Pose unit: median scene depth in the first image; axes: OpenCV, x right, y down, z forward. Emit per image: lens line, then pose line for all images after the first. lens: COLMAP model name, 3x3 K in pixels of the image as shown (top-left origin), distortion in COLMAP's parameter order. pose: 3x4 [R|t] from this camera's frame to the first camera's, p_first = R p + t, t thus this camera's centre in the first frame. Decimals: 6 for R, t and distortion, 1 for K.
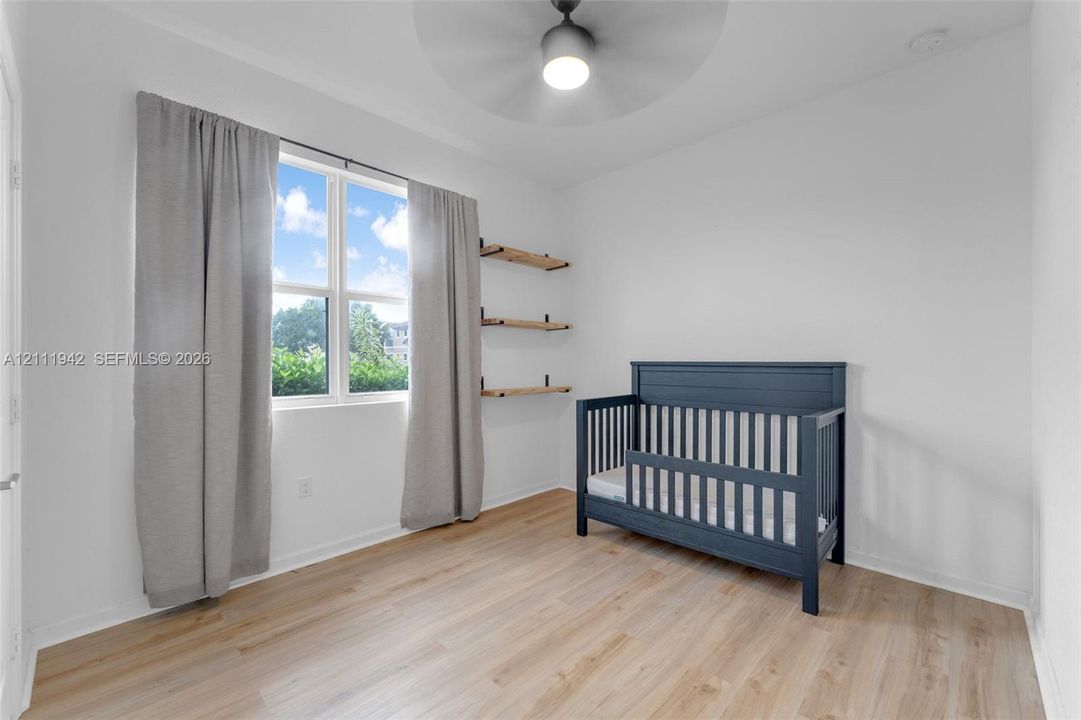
lens RADIAL K [[441.0, 0, 540.5], [0, 441.0, 360.0], [0, 0, 1]] dist [-0.000657, -0.000065]
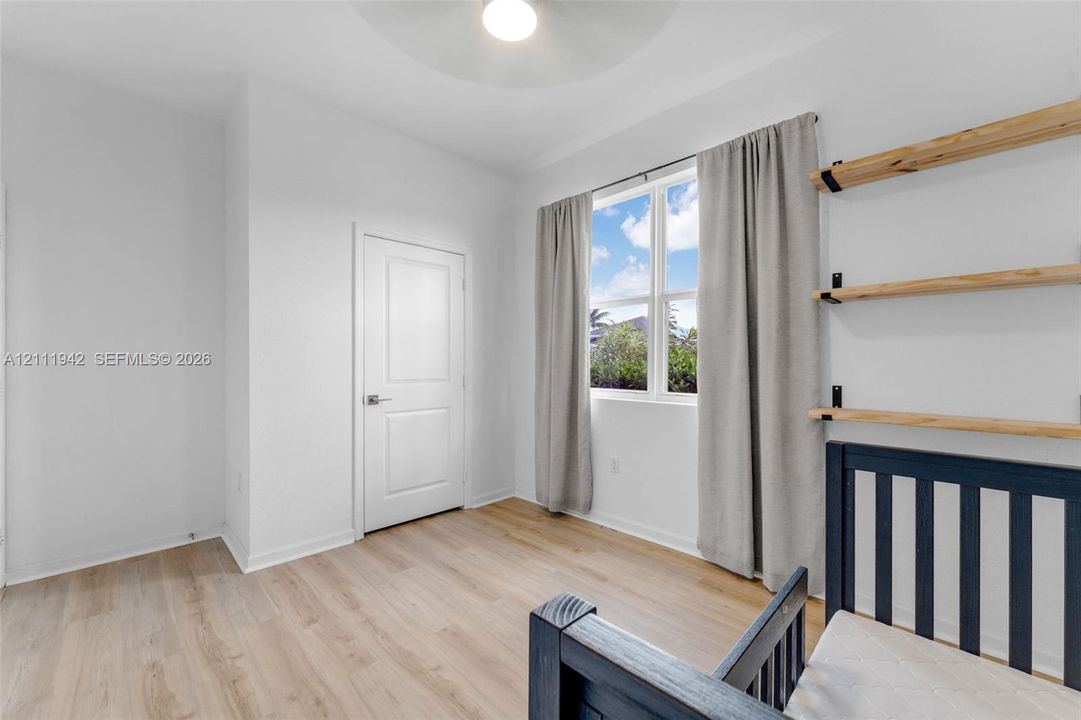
lens RADIAL K [[437.4, 0, 533.4], [0, 437.4, 363.9], [0, 0, 1]] dist [-0.000534, -0.000037]
pose [[-0.033057, 0.003815, -0.999446, 0.697332], [-0.002008, 0.999990, 0.003884, 0.006659], [0.999451, 0.002136, -0.033049, 0.837859]]
